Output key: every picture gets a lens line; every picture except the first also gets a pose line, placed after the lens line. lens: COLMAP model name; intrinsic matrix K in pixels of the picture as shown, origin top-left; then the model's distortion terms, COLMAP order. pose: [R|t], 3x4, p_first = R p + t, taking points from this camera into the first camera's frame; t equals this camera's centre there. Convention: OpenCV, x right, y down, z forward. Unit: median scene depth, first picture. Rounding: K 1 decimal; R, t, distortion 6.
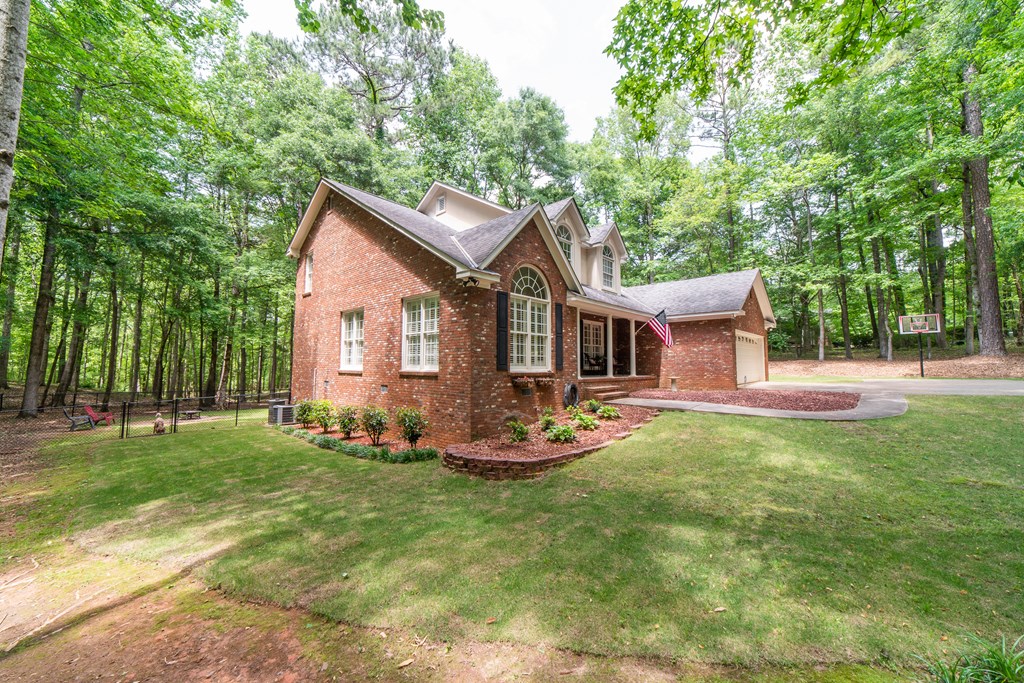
lens RADIAL K [[384.0, 0, 514.2], [0, 384.0, 335.2], [0, 0, 1]] dist [0.000685, 0.000343]
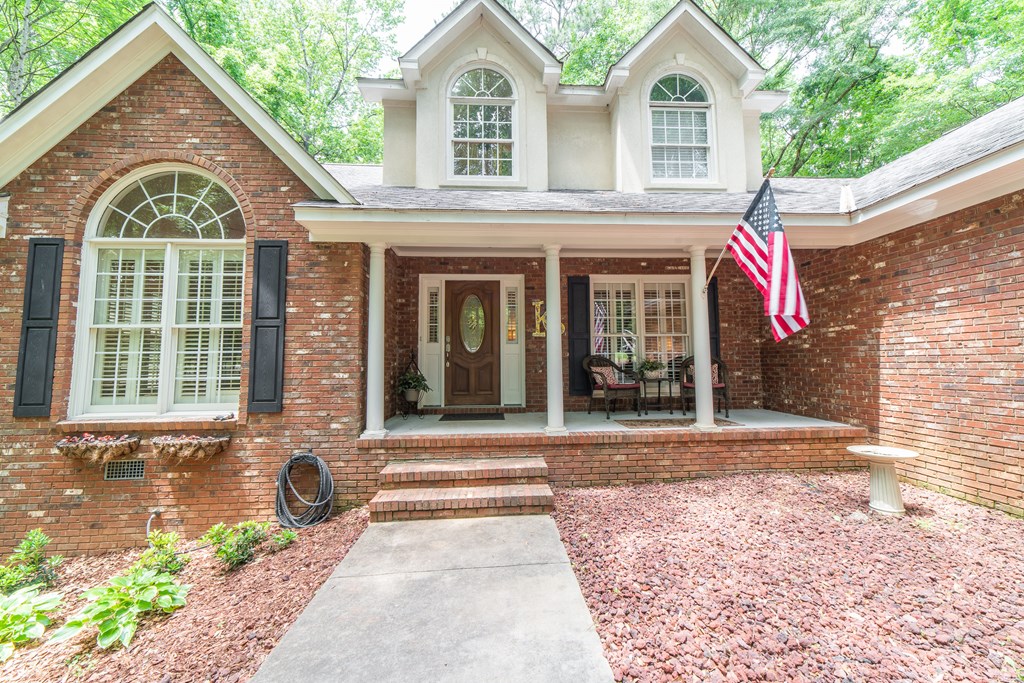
lens RADIAL K [[393.1, 0, 514.5], [0, 393.1, 334.9], [0, 0, 1]] dist [0.006096, 0.000136]
pose [[0.716978, -0.068977, -0.693675, 0.587177], [0.068541, 0.997246, -0.028319, 0.041690], [0.693718, -0.027240, 0.719731, 0.918335]]
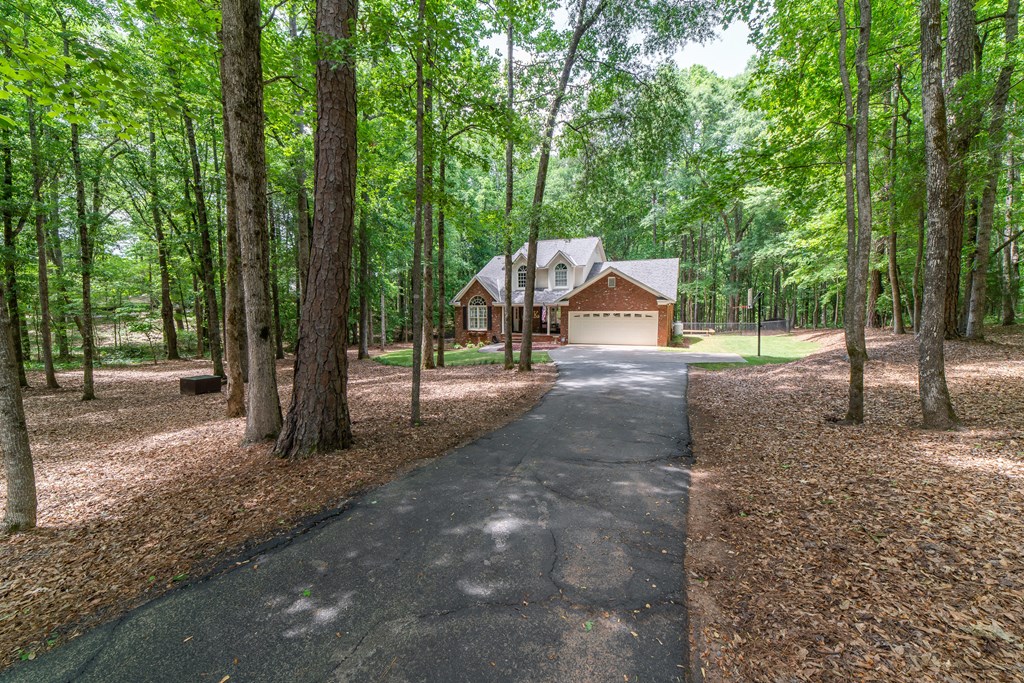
lens RADIAL K [[384.0, 0, 514.2], [0, 384.0, 335.2], [0, 0, 1]] dist [0.000685, 0.000343]
pose [[0.321007, 0.055910, -0.945425, 2.946799], [0.076324, 0.993482, 0.084667, -0.101154], [0.943996, -0.099337, 0.314647, 0.280205]]
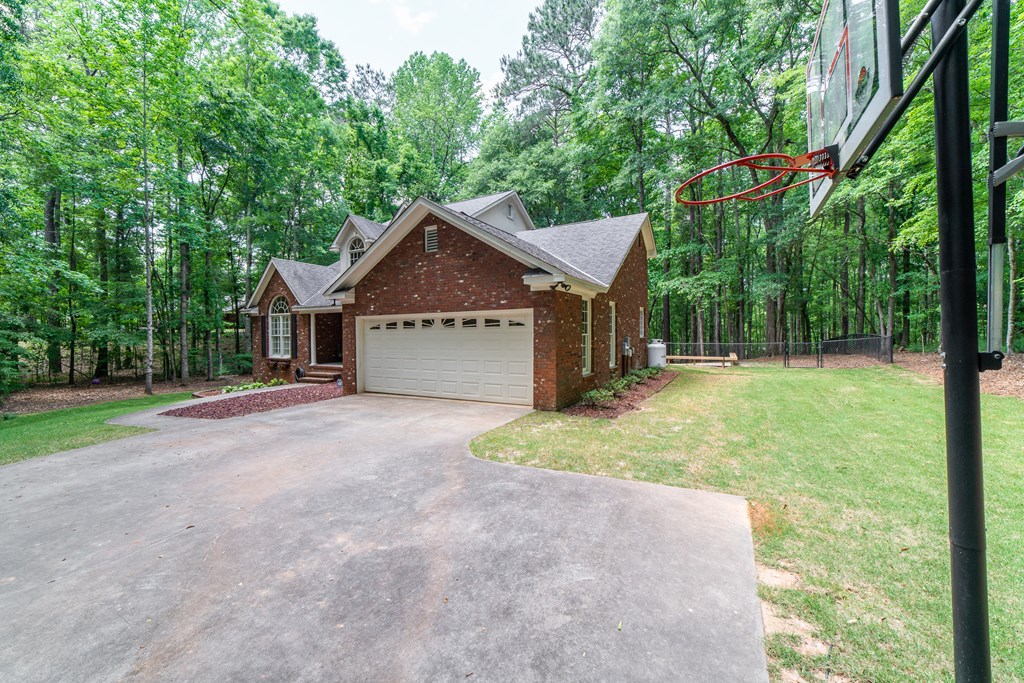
lens RADIAL K [[387.3, 0, 513.4], [0, 387.3, 335.7], [0, 0, 1]] dist [0.001000, 0.000142]
pose [[0.236410, -0.000538, -0.971653, 1.881069], [0.084194, 0.996250, 0.019933, 0.046901], [0.967999, -0.086519, 0.235569, 1.534011]]
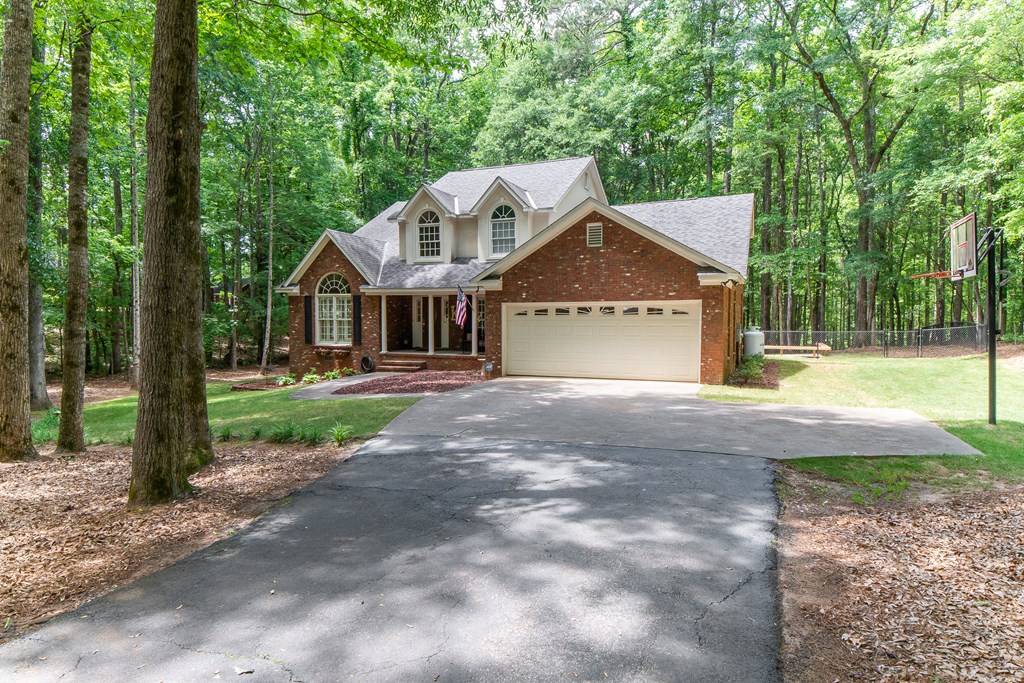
lens RADIAL K [[584.1, 0, 514.3], [0, 584.1, 332.8], [0, 0, 1]] dist [0.156346, -0.162649]
pose [[0.335568, 0.022450, -0.941748, 2.325205], [0.074402, 0.995961, 0.050254, -0.015933], [0.939073, -0.086932, 0.332542, 0.855703]]
